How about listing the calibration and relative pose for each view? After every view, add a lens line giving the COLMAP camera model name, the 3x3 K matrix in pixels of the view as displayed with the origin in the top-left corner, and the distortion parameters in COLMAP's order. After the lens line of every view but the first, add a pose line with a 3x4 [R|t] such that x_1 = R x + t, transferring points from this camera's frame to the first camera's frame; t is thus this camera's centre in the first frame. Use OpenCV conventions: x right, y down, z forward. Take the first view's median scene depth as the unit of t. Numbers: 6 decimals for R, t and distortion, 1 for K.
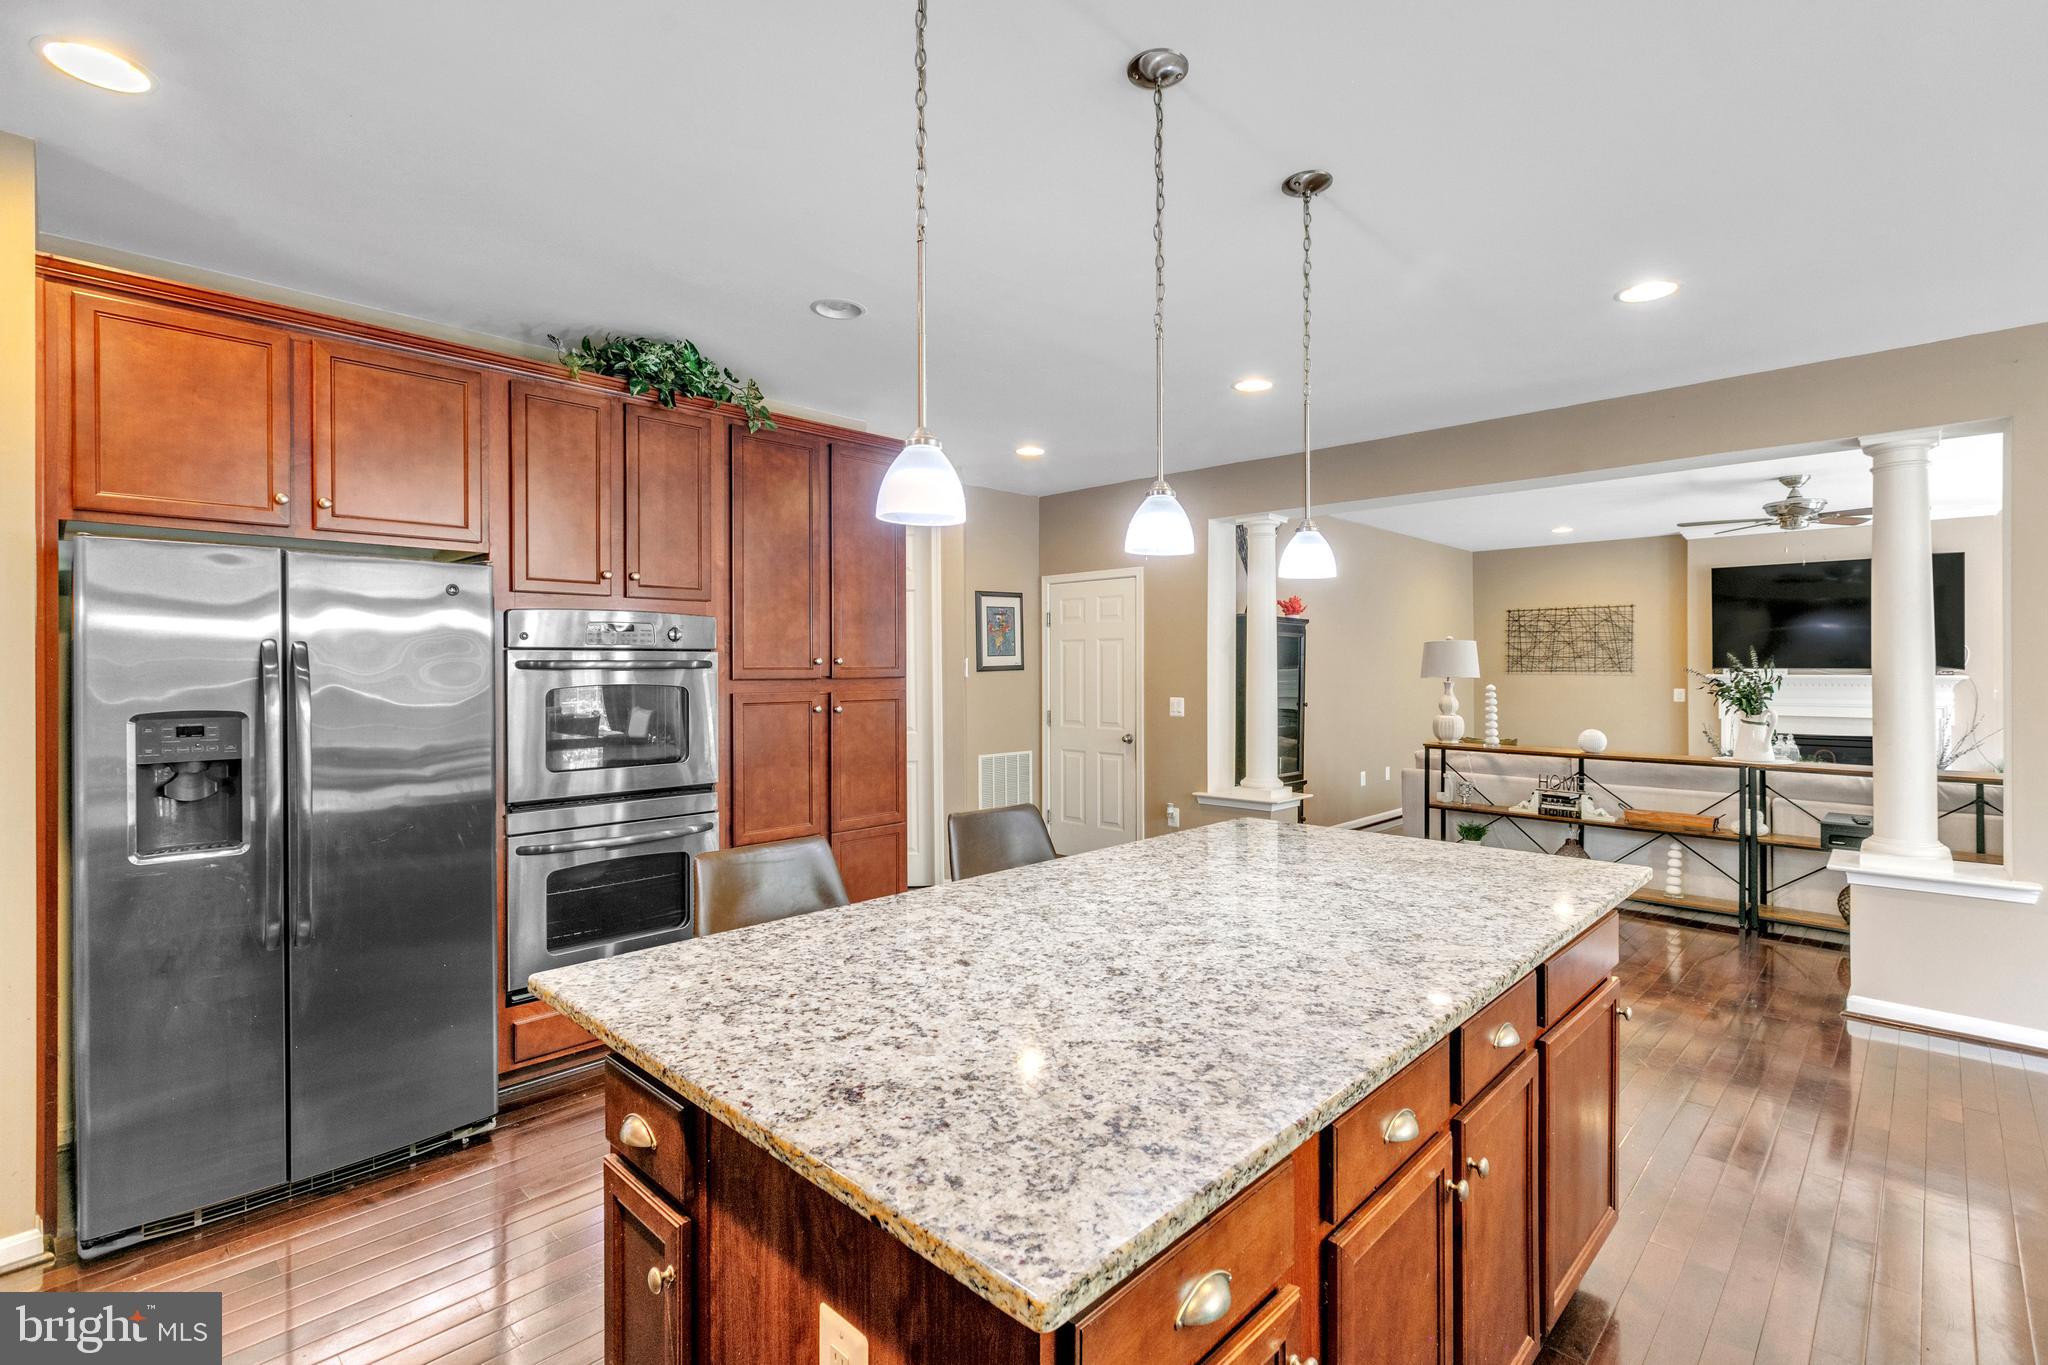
lens RADIAL K [[936.9, 0, 1025.8], [0, 936.9, 676.0], [0, 0, 1]] dist [0.000398, 0.000033]
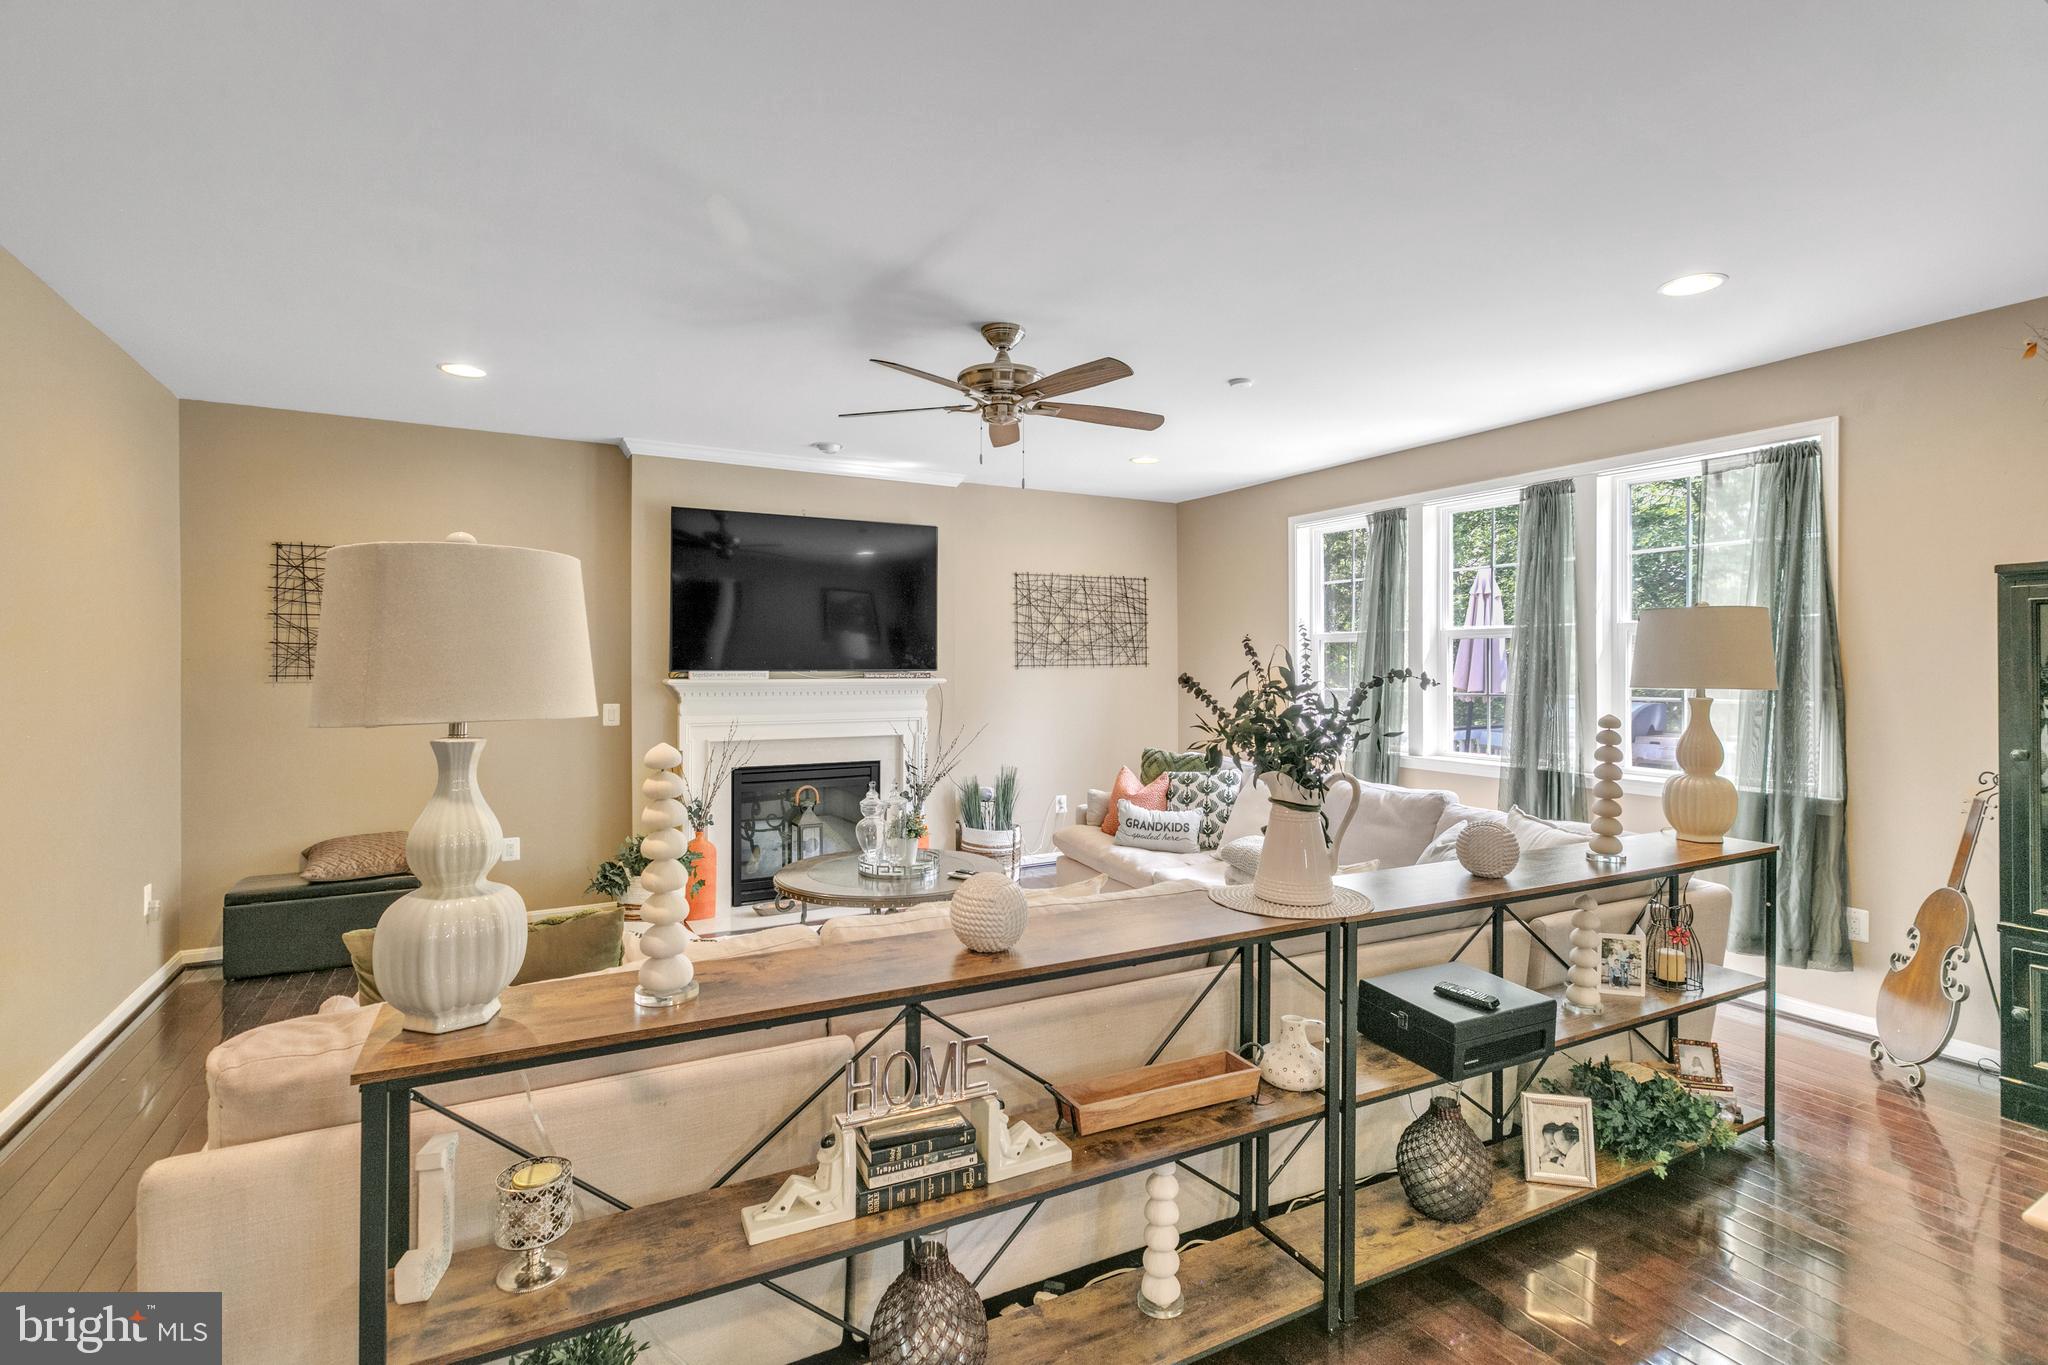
lens RADIAL K [[936.9, 0, 1025.8], [0, 936.9, 676.0], [0, 0, 1]] dist [0.000398, 0.000033]
pose [[0.283737, -0.011161, 0.958837, 0.440784], [0.007159, 0.999929, 0.009521, -0.016687], [-0.958875, 0.004163, 0.283796, 1.276416]]
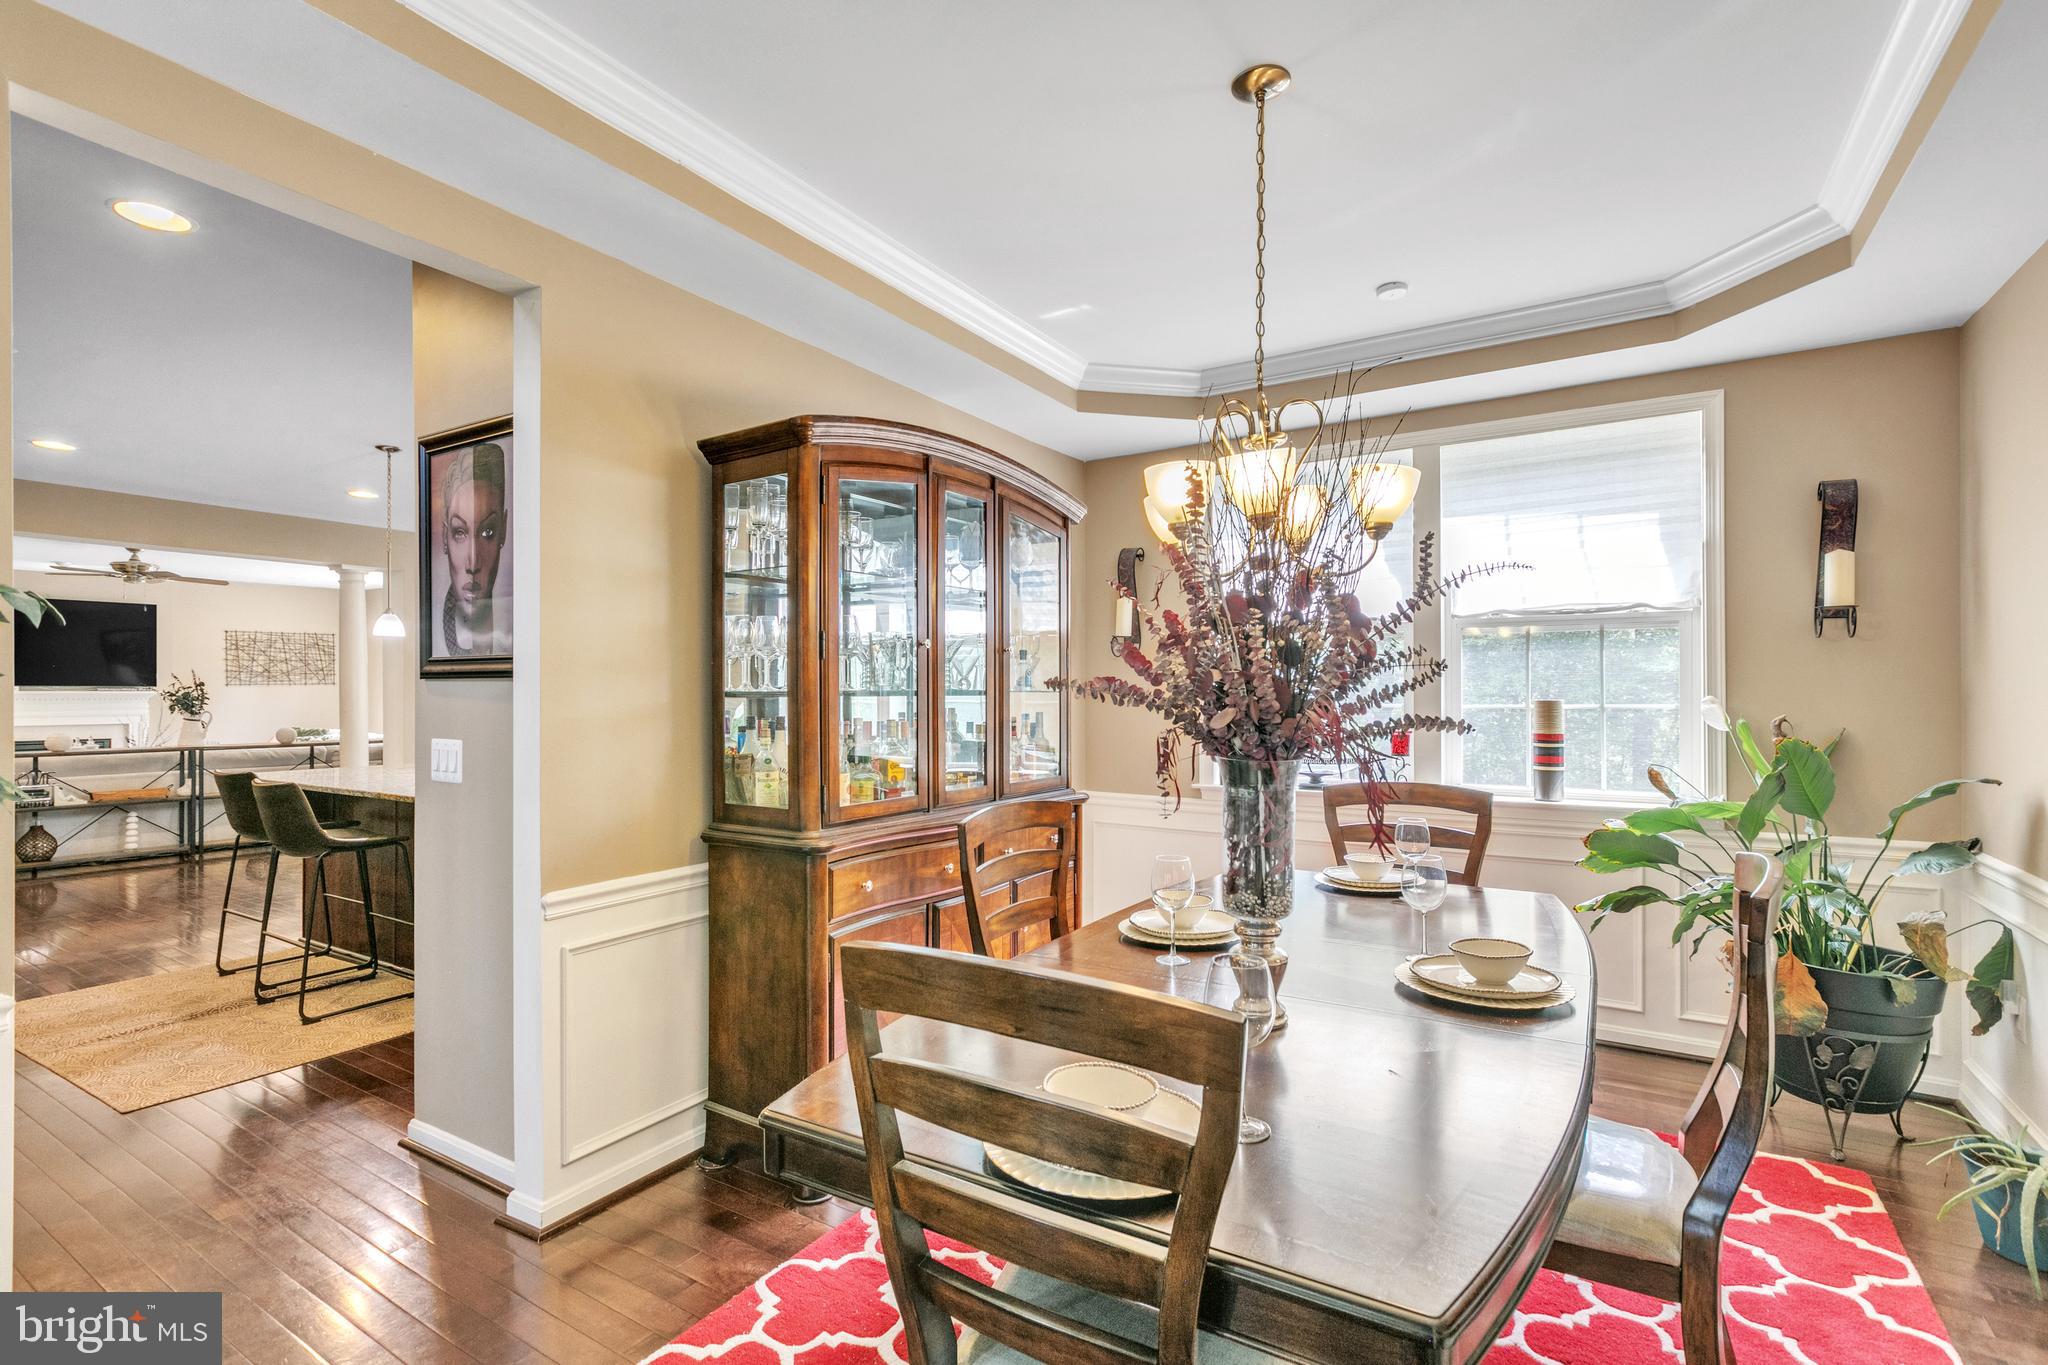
lens RADIAL K [[936.9, 0, 1025.8], [0, 936.9, 676.0], [0, 0, 1]] dist [0.000398, 0.000033]
pose [[-0.214348, 0.015641, 0.976632, -1.247955], [0.011732, 0.999841, -0.013438, 0.020710], [-0.976687, 0.008577, -0.214497, 0.023986]]
